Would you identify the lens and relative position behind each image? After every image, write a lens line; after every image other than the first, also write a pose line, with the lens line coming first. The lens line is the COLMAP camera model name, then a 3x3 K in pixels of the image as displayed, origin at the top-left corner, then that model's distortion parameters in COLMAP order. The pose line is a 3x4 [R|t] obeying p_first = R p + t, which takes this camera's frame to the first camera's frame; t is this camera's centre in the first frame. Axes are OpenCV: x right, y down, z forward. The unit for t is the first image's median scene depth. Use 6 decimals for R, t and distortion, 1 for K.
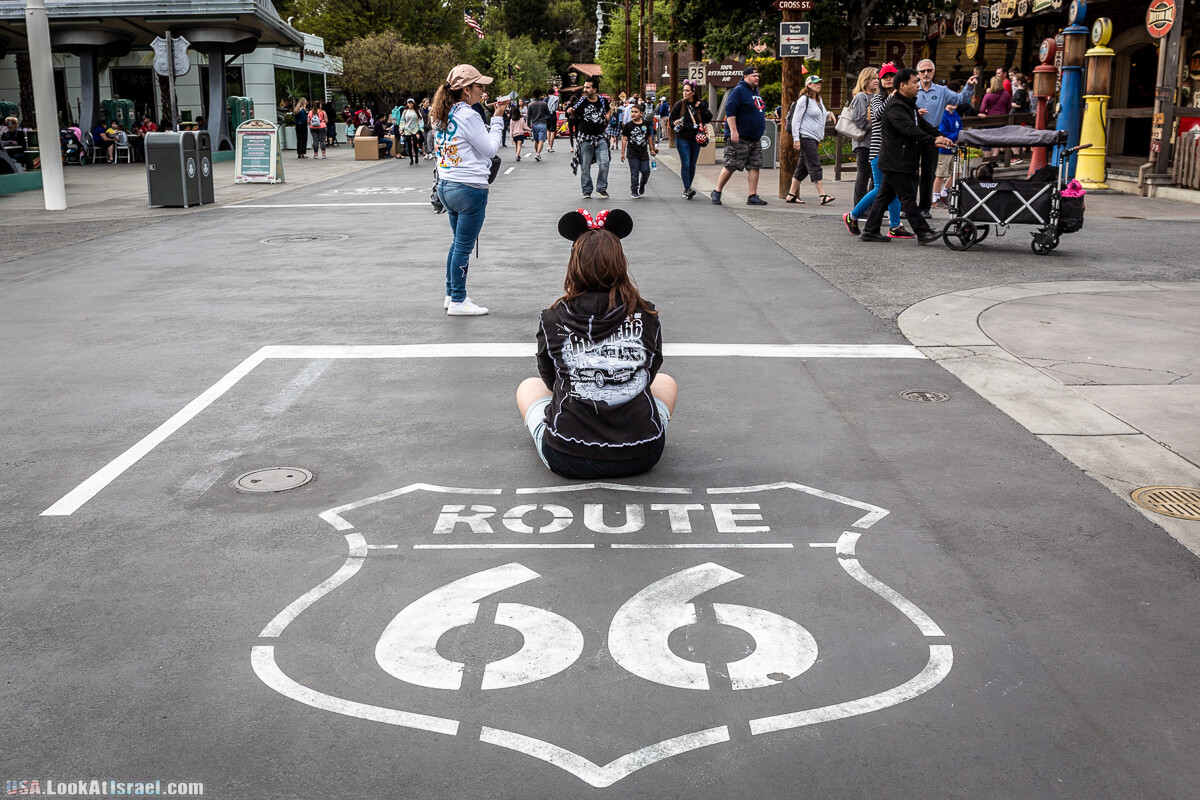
lens RADIAL K [[1159.8, 0, 600.0], [0, 1159.8, 400.0], [0, 0, 1]] dist [-0.004347, 0.000616]
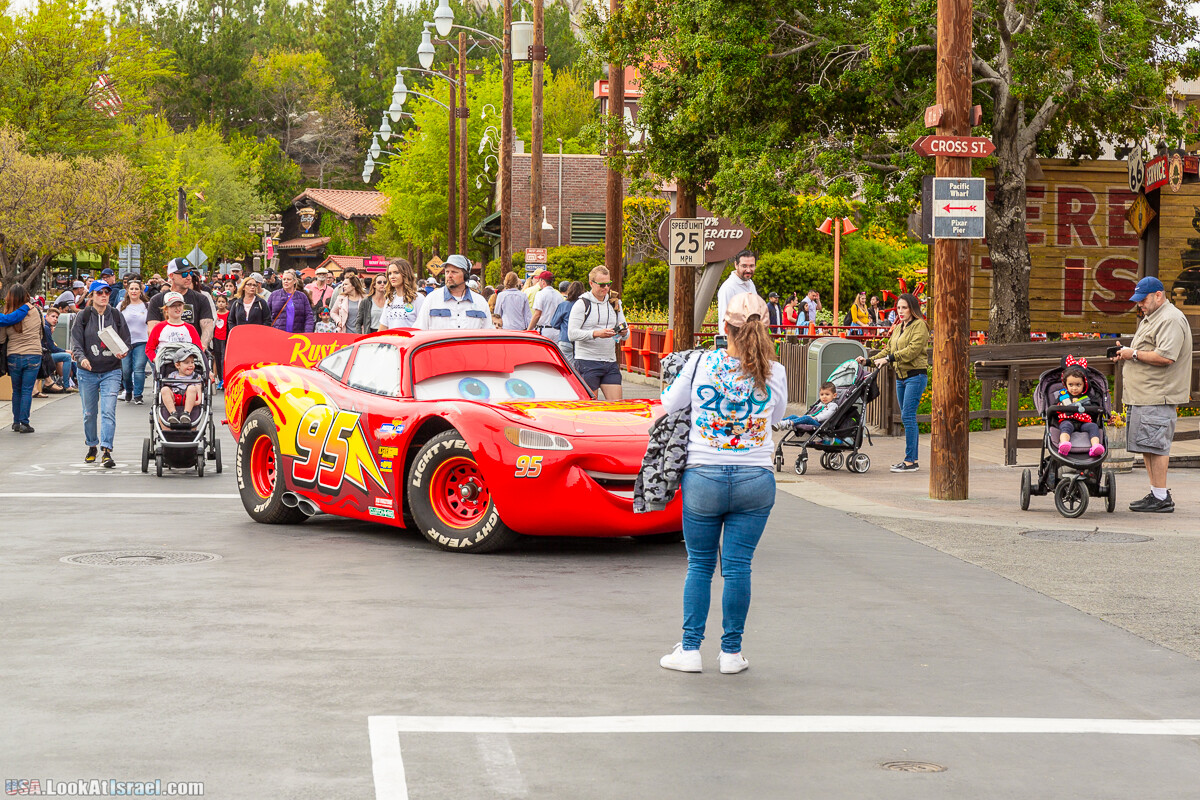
lens RADIAL K [[2882.7, 0, 600.0], [0, 2882.7, 400.0], [0, 0, 1]] dist [-0.004853, -0.469036]
pose [[0.992475, 0.021031, 0.120628, -0.095564], [0.003687, 0.979561, -0.201114, 0.027704], [-0.122392, 0.200046, 0.972112, -0.161328]]
